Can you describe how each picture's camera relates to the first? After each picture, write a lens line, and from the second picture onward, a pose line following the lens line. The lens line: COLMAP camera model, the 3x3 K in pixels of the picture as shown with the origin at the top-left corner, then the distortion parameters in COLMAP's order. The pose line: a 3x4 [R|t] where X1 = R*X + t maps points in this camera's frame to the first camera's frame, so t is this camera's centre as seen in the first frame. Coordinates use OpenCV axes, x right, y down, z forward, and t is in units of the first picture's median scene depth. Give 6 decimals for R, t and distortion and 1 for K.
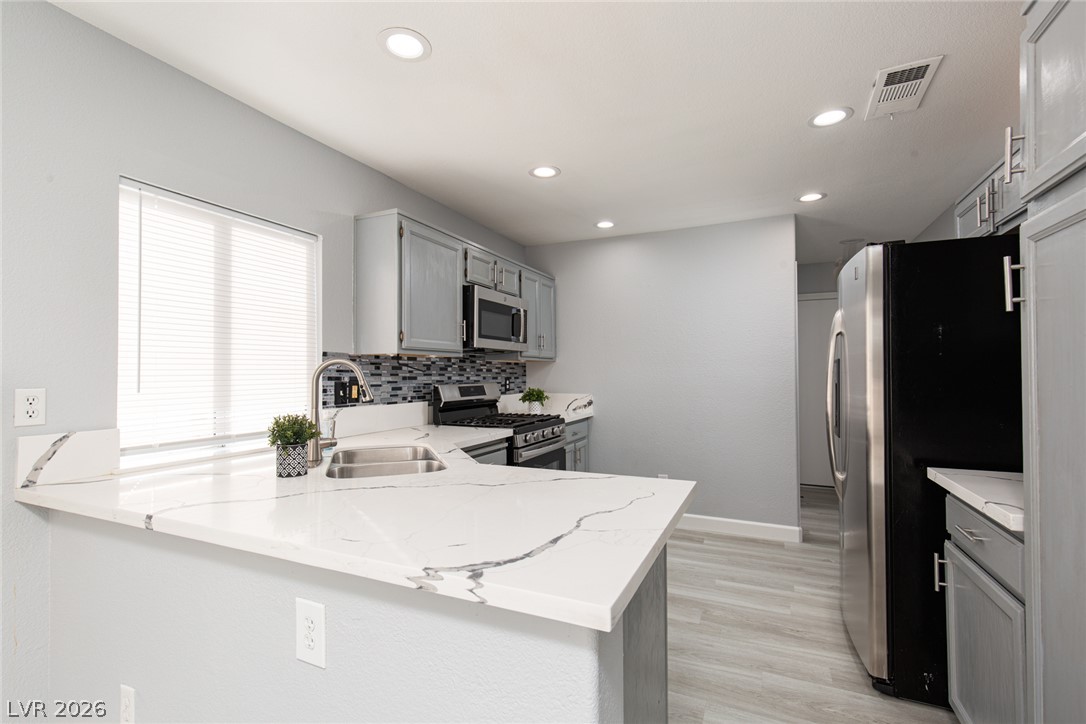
lens RADIAL K [[494.4, 0, 542.5], [0, 494.4, 363.3], [0, 0, 1]] dist [0.010898, -0.002359]
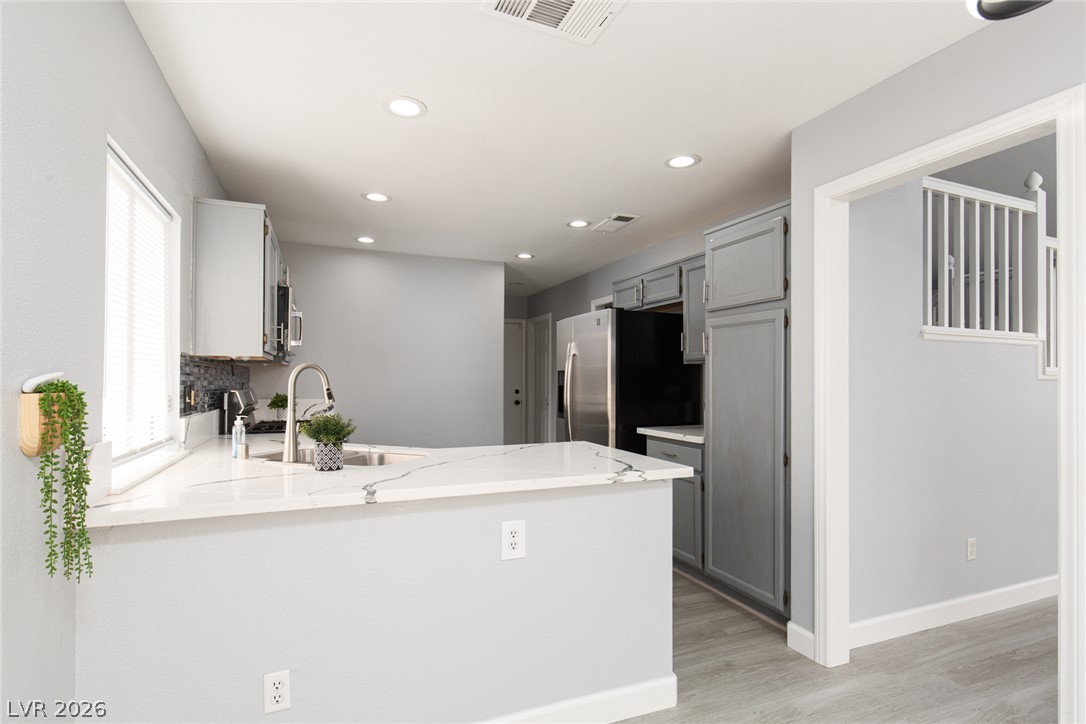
lens RADIAL K [[524.6, 0, 539.0], [0, 524.6, 369.2], [0, 0, 1]] dist [-0.005517, -0.000185]
pose [[0.685397, 0.019145, 0.727918, -0.603003], [-0.019520, 0.999778, -0.007915, 0.002206], [-0.727908, -0.008784, 0.685619, -0.076369]]
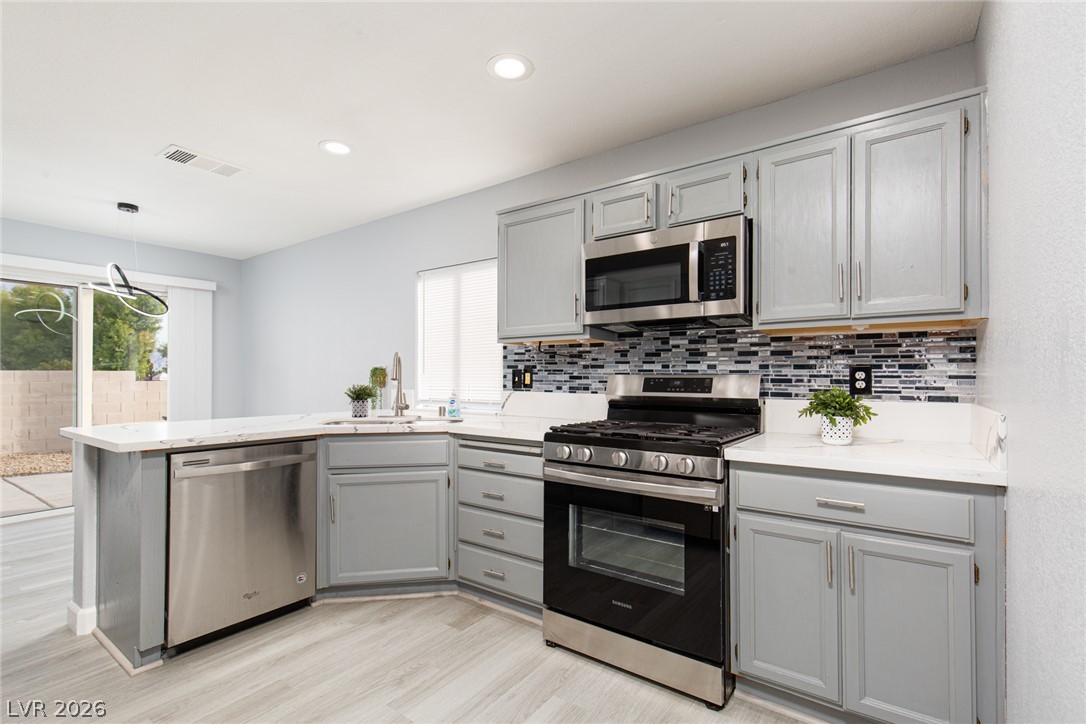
lens RADIAL K [[494.4, 0, 542.5], [0, 494.4, 371.4], [0, 0, 1]] dist [0.010898, -0.002359]
pose [[-0.202681, 0.005612, -0.979229, 0.686949], [0.025366, 0.999678, 0.000479, 0.039052], [0.978916, -0.024742, -0.202758, 1.189232]]
